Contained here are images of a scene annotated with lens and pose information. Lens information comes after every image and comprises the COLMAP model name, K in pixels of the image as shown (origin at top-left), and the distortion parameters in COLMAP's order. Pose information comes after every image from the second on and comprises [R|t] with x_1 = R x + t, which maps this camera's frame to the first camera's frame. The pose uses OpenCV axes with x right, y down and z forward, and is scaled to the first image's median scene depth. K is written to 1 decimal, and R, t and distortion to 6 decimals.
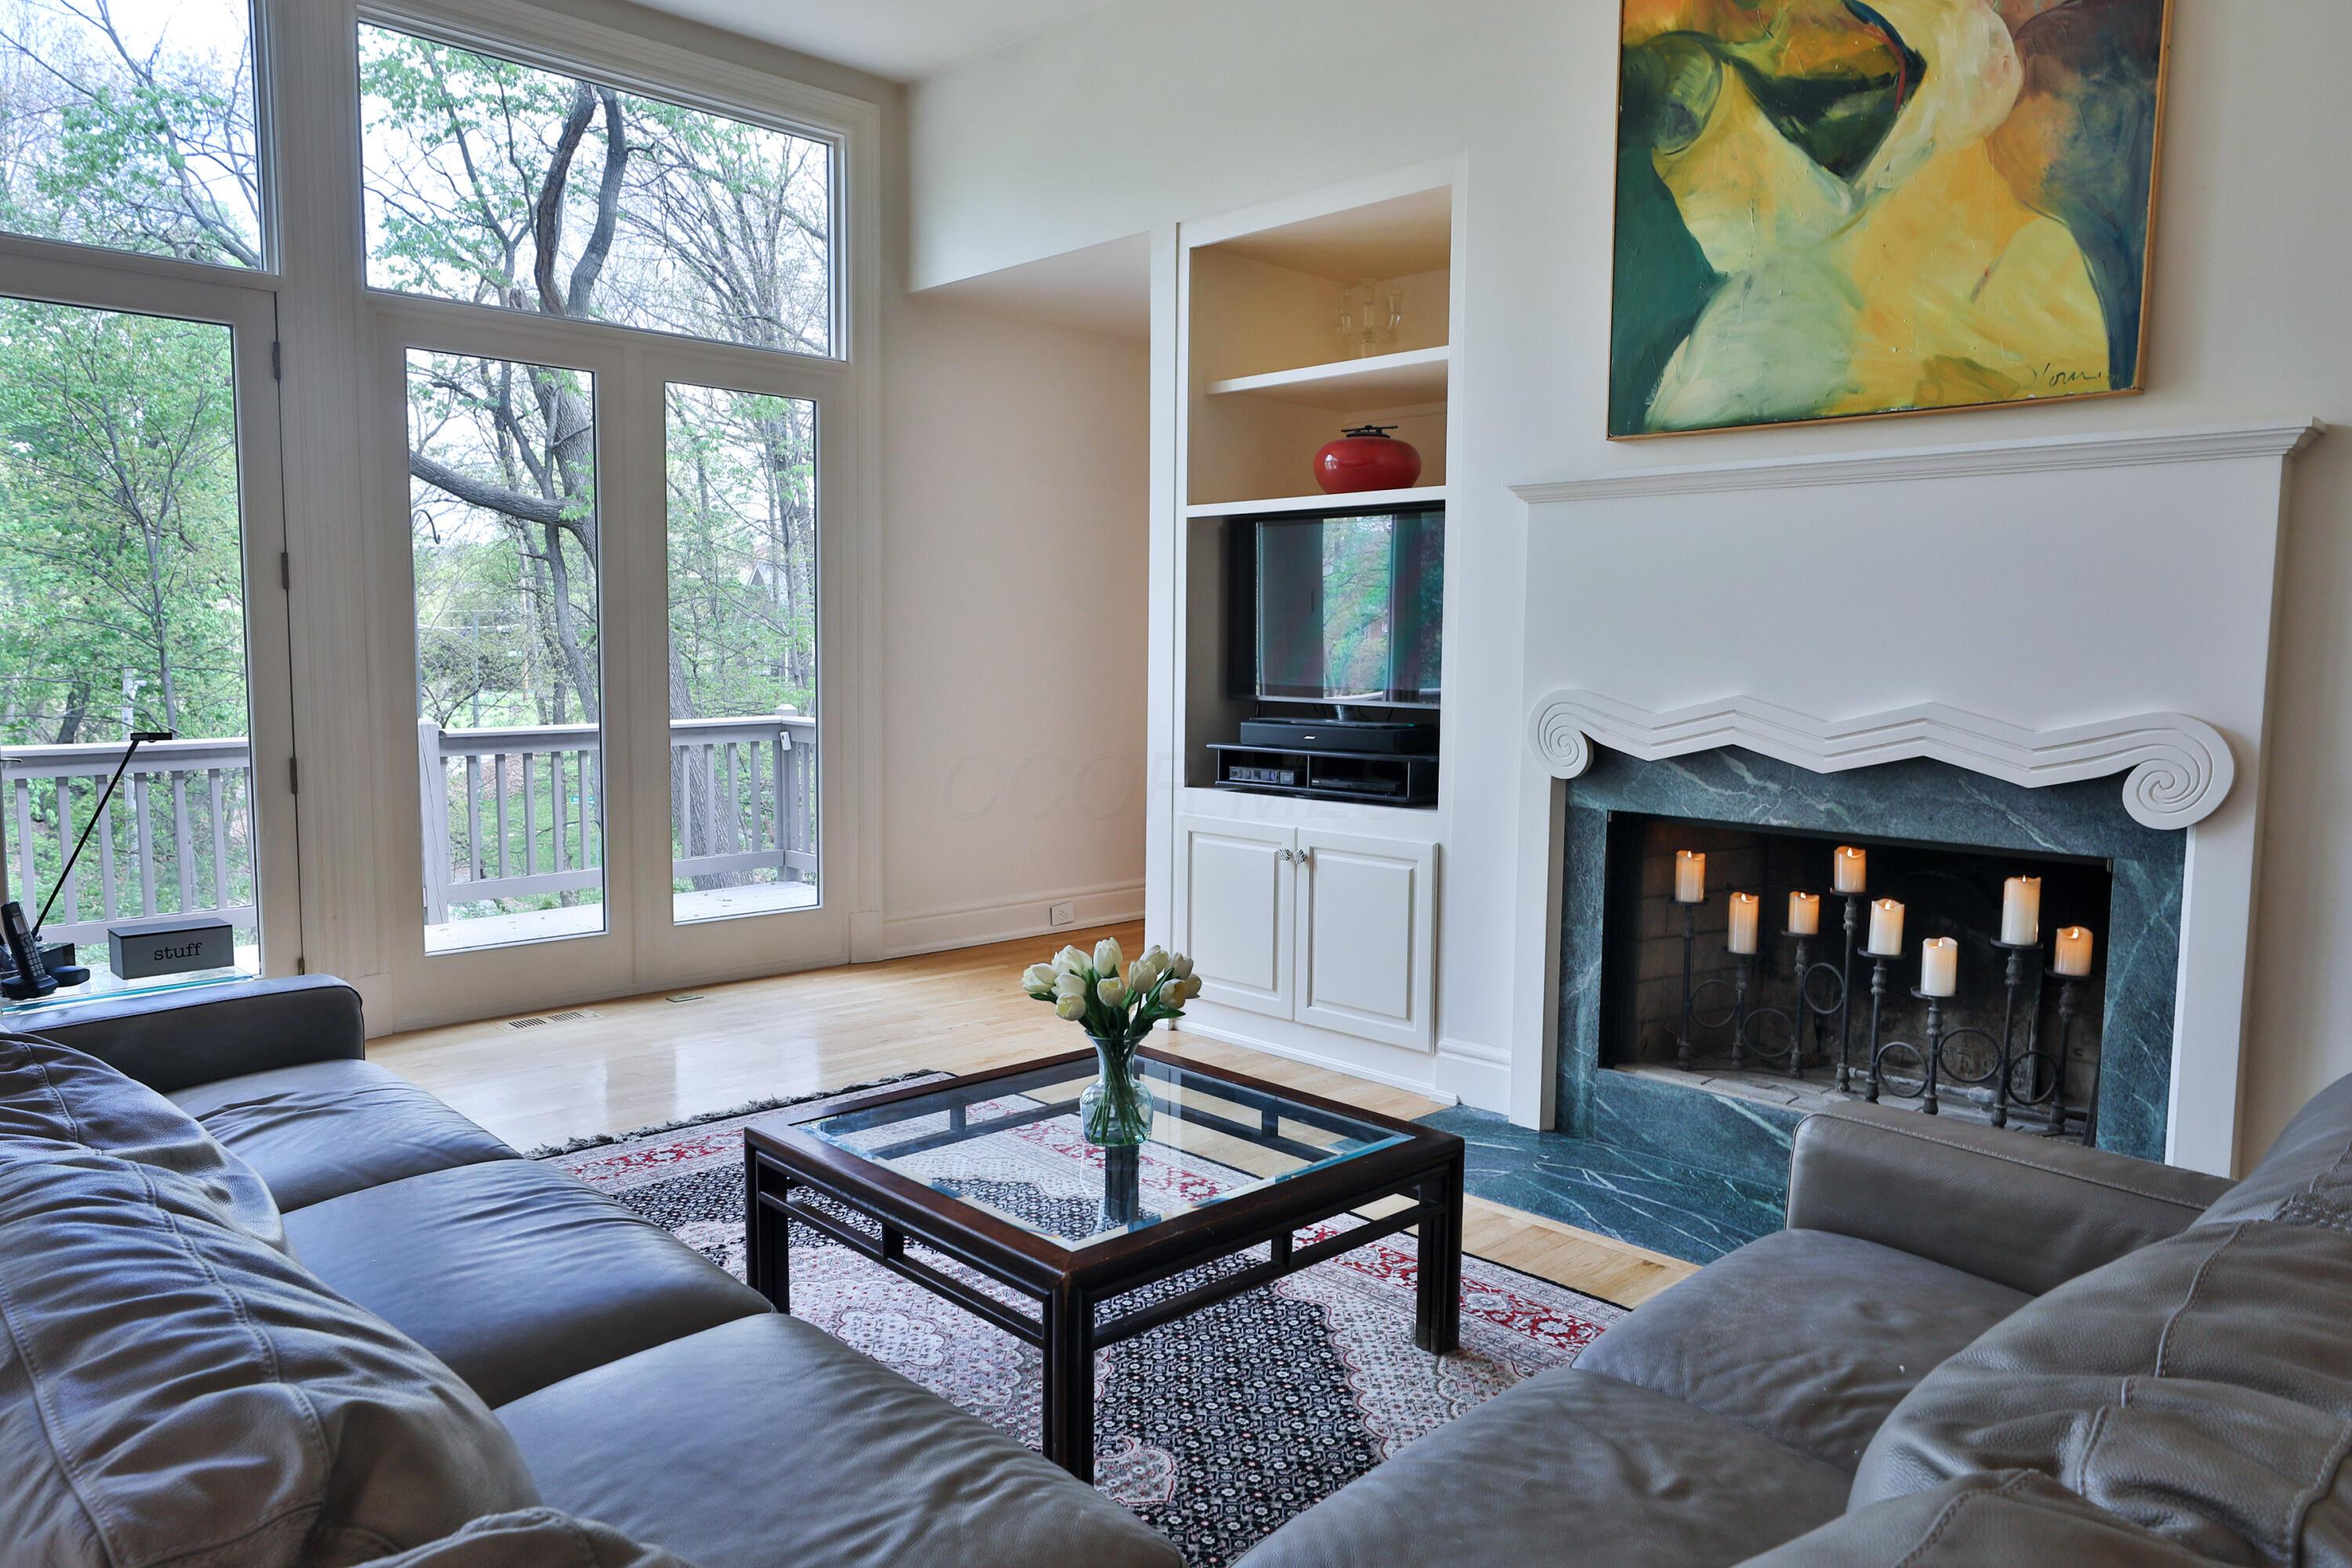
lens RADIAL K [[1577.7, 0, 1172.9], [0, 1577.7, 788.8], [0, 0, 1]] dist [-0.000914, 0.000516]
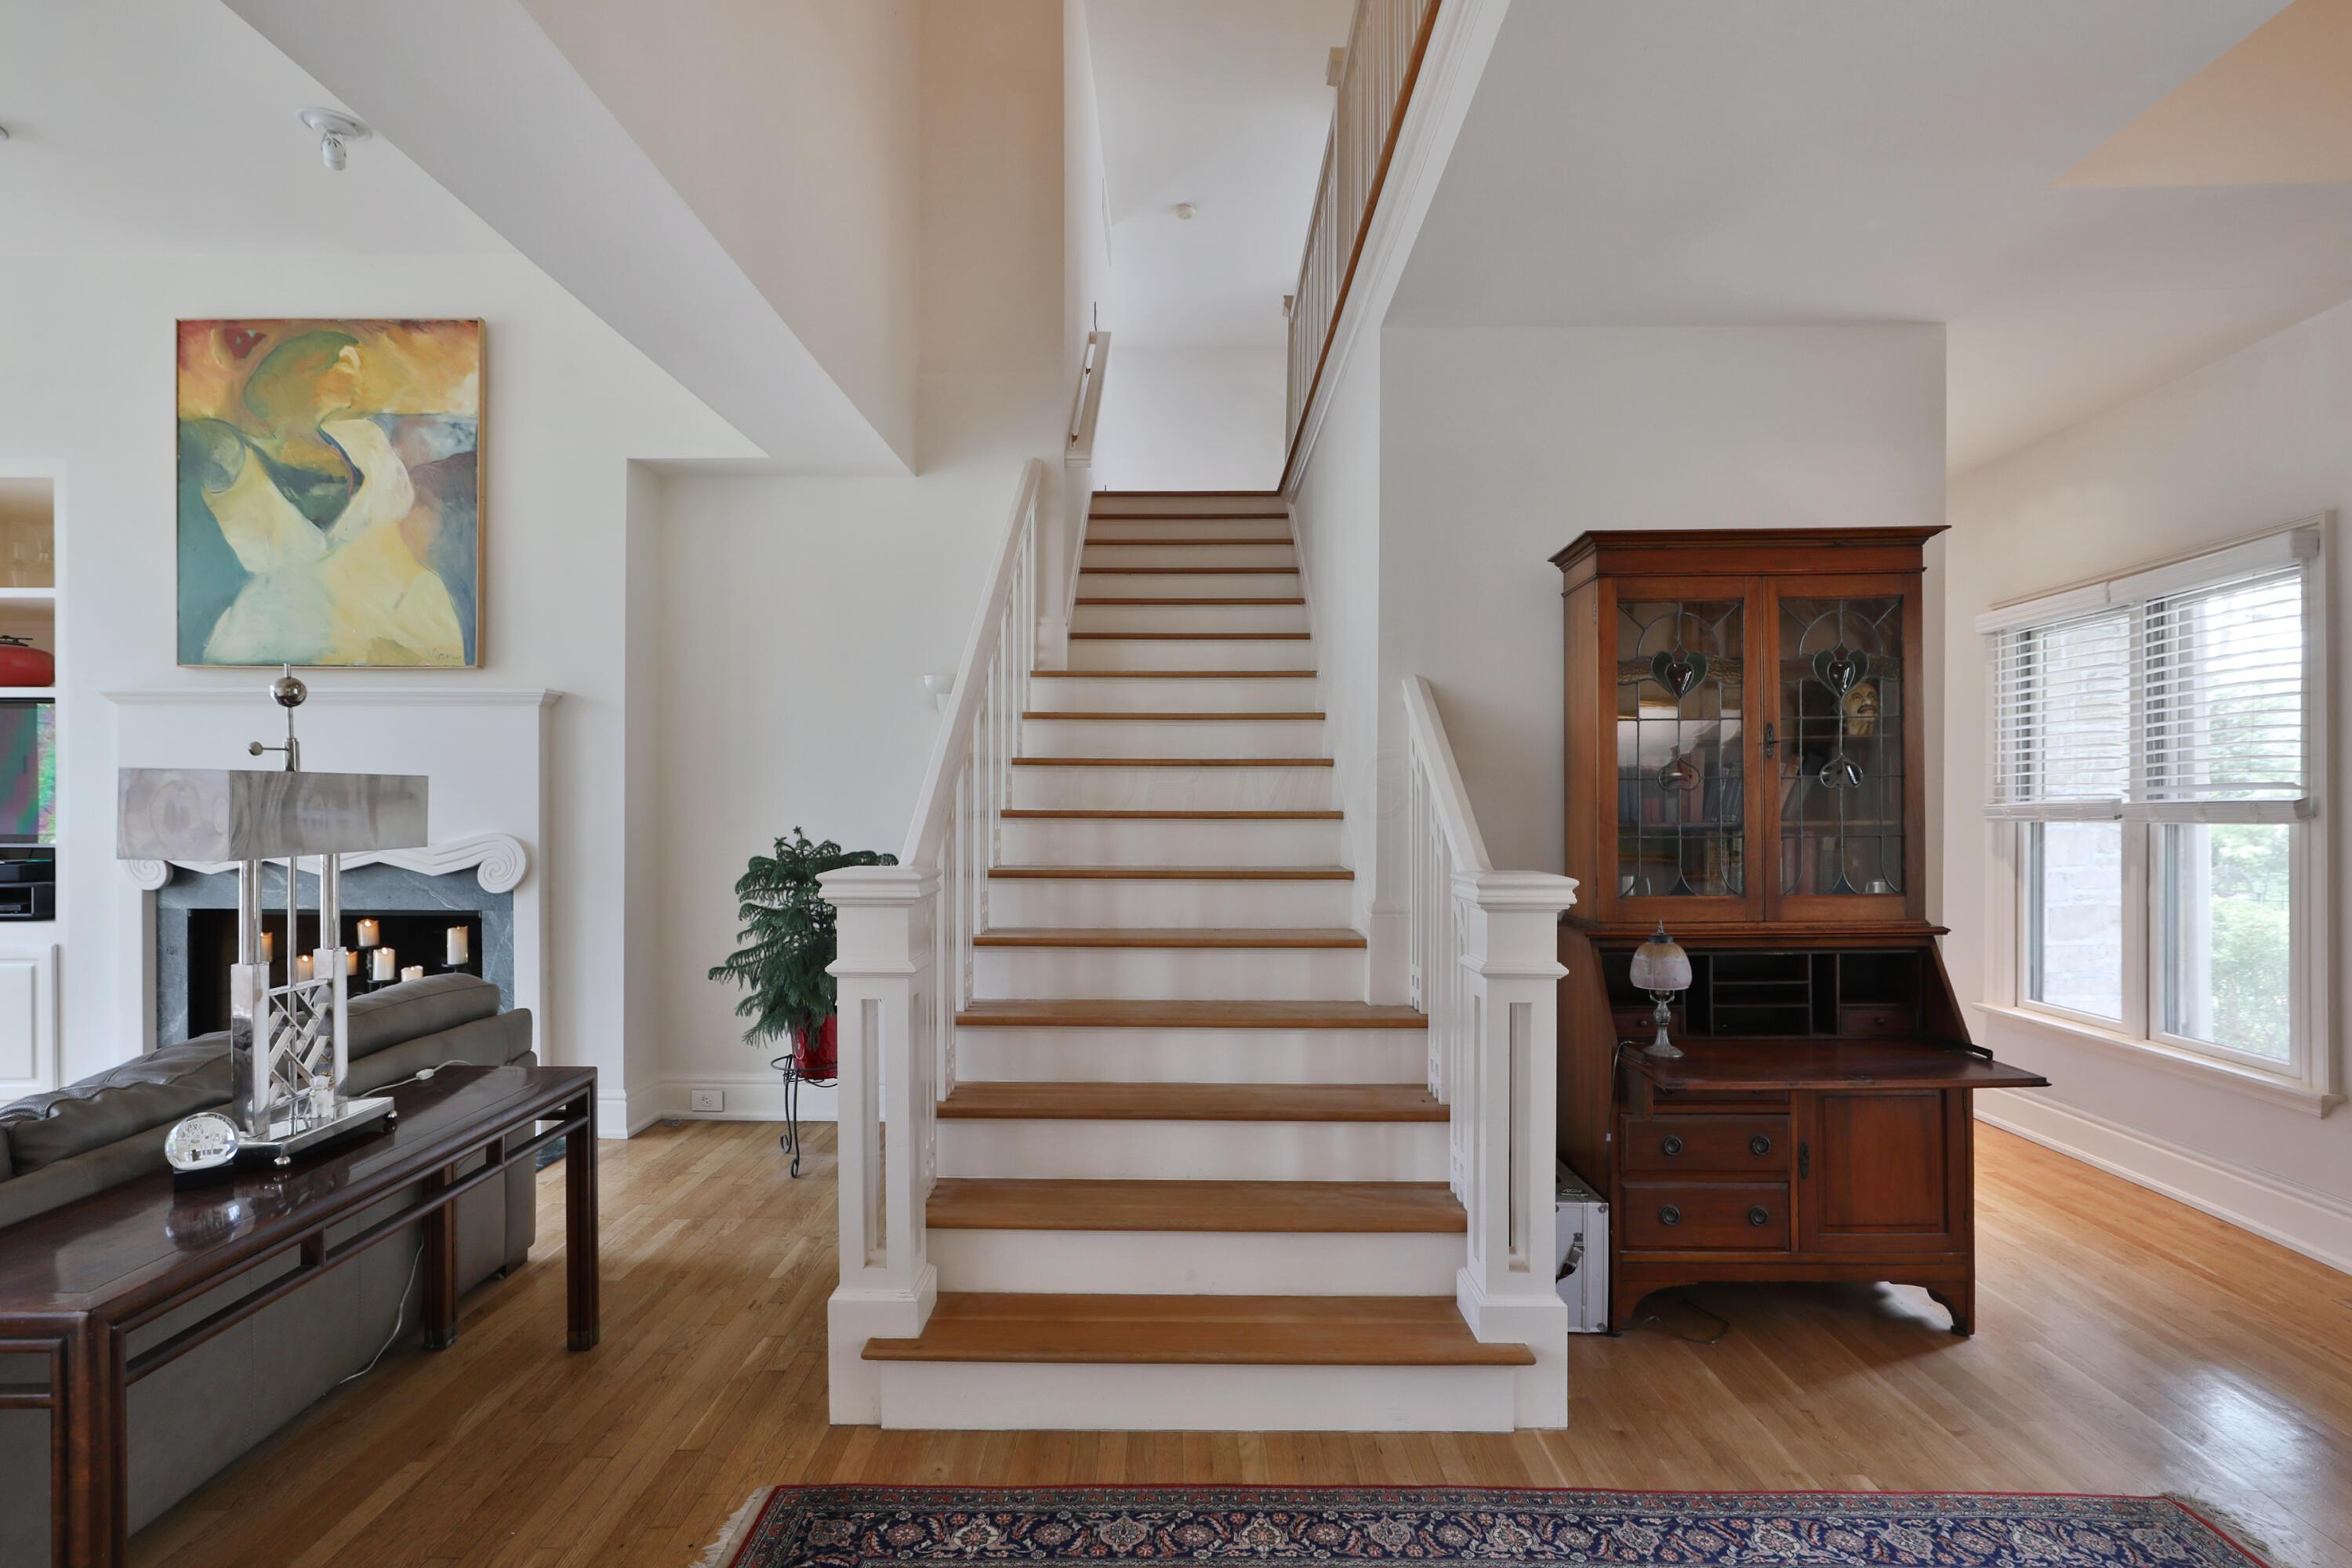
lens RADIAL K [[1140.9, 0, 1166.3], [0, 1140.9, 805.2], [0, 0, 1]] dist [-0.004160, 0.000803]
pose [[0.699882, -0.012633, 0.714147, 0.167722], [0.071030, 0.996118, -0.051991, 0.040802], [-0.710718, 0.087113, 0.698062, -0.467357]]
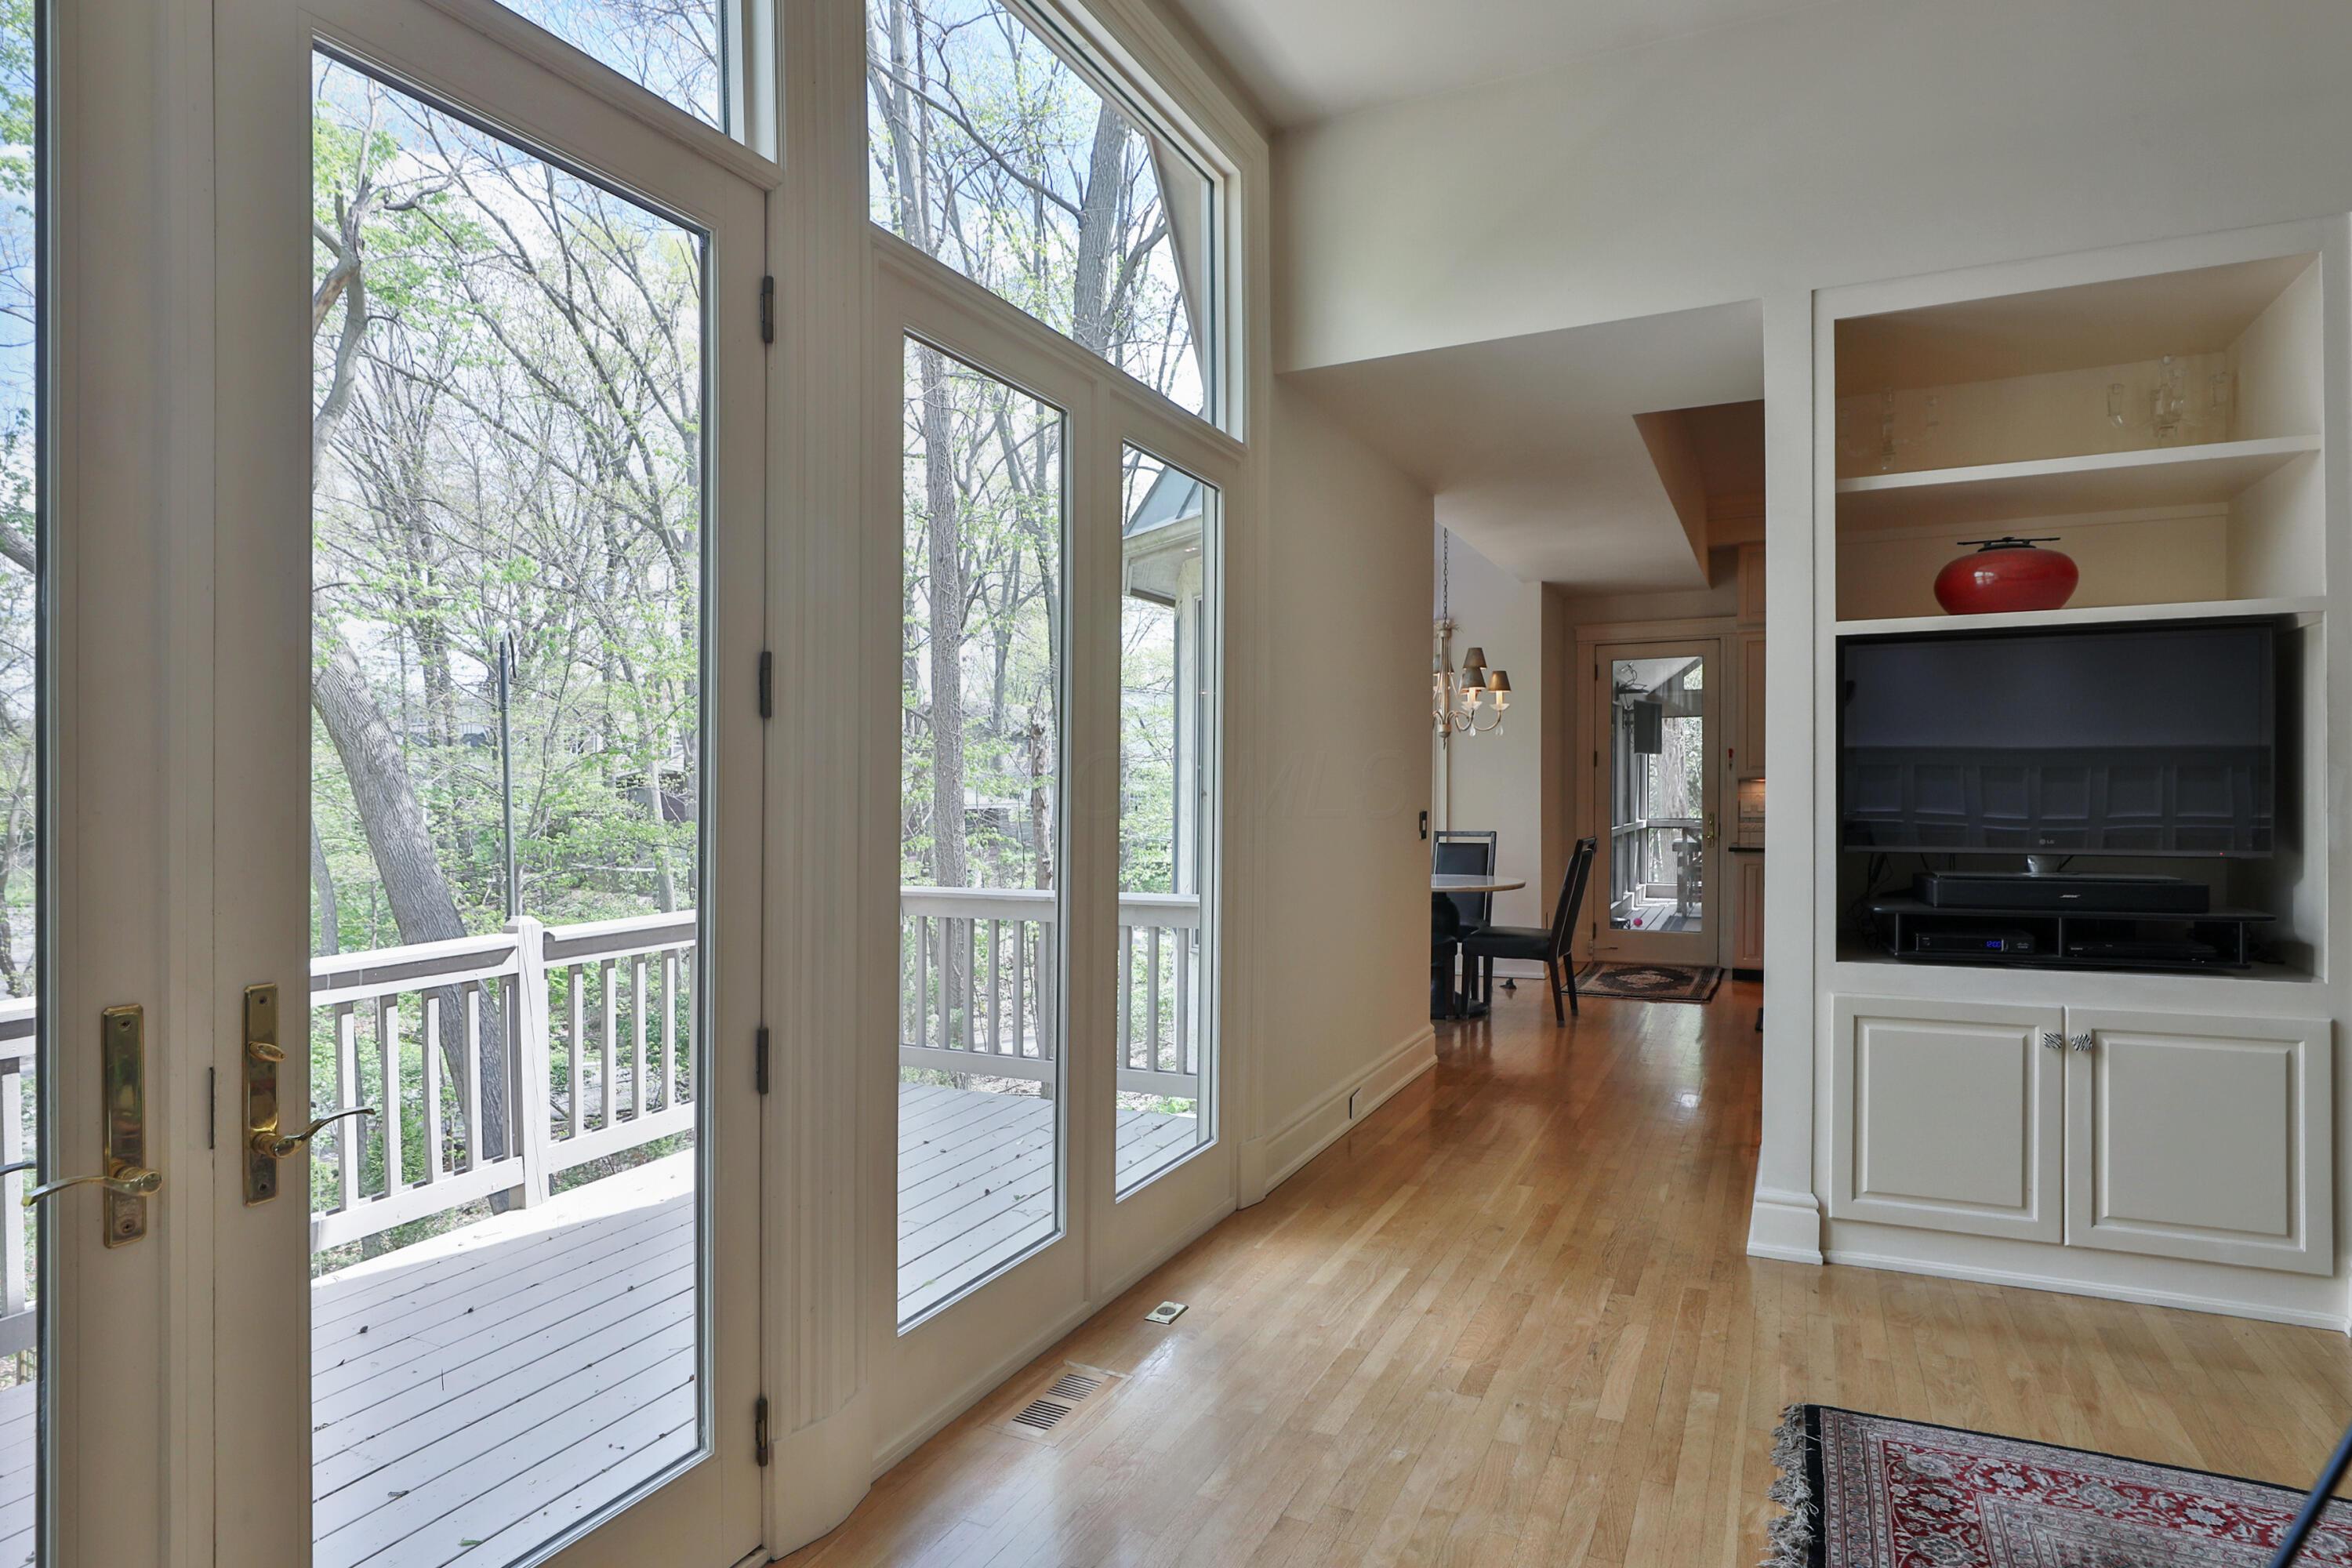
lens RADIAL K [[1288.8, 0, 1186.1], [0, 1288.8, 777.9], [0, 0, 1]] dist [0.001170, -0.000253]
pose [[0.929147, -0.016170, 0.369356, -0.744820], [0.052511, 0.994687, -0.088550, -0.073274], [-0.365962, 0.101671, 0.925059, 0.668683]]
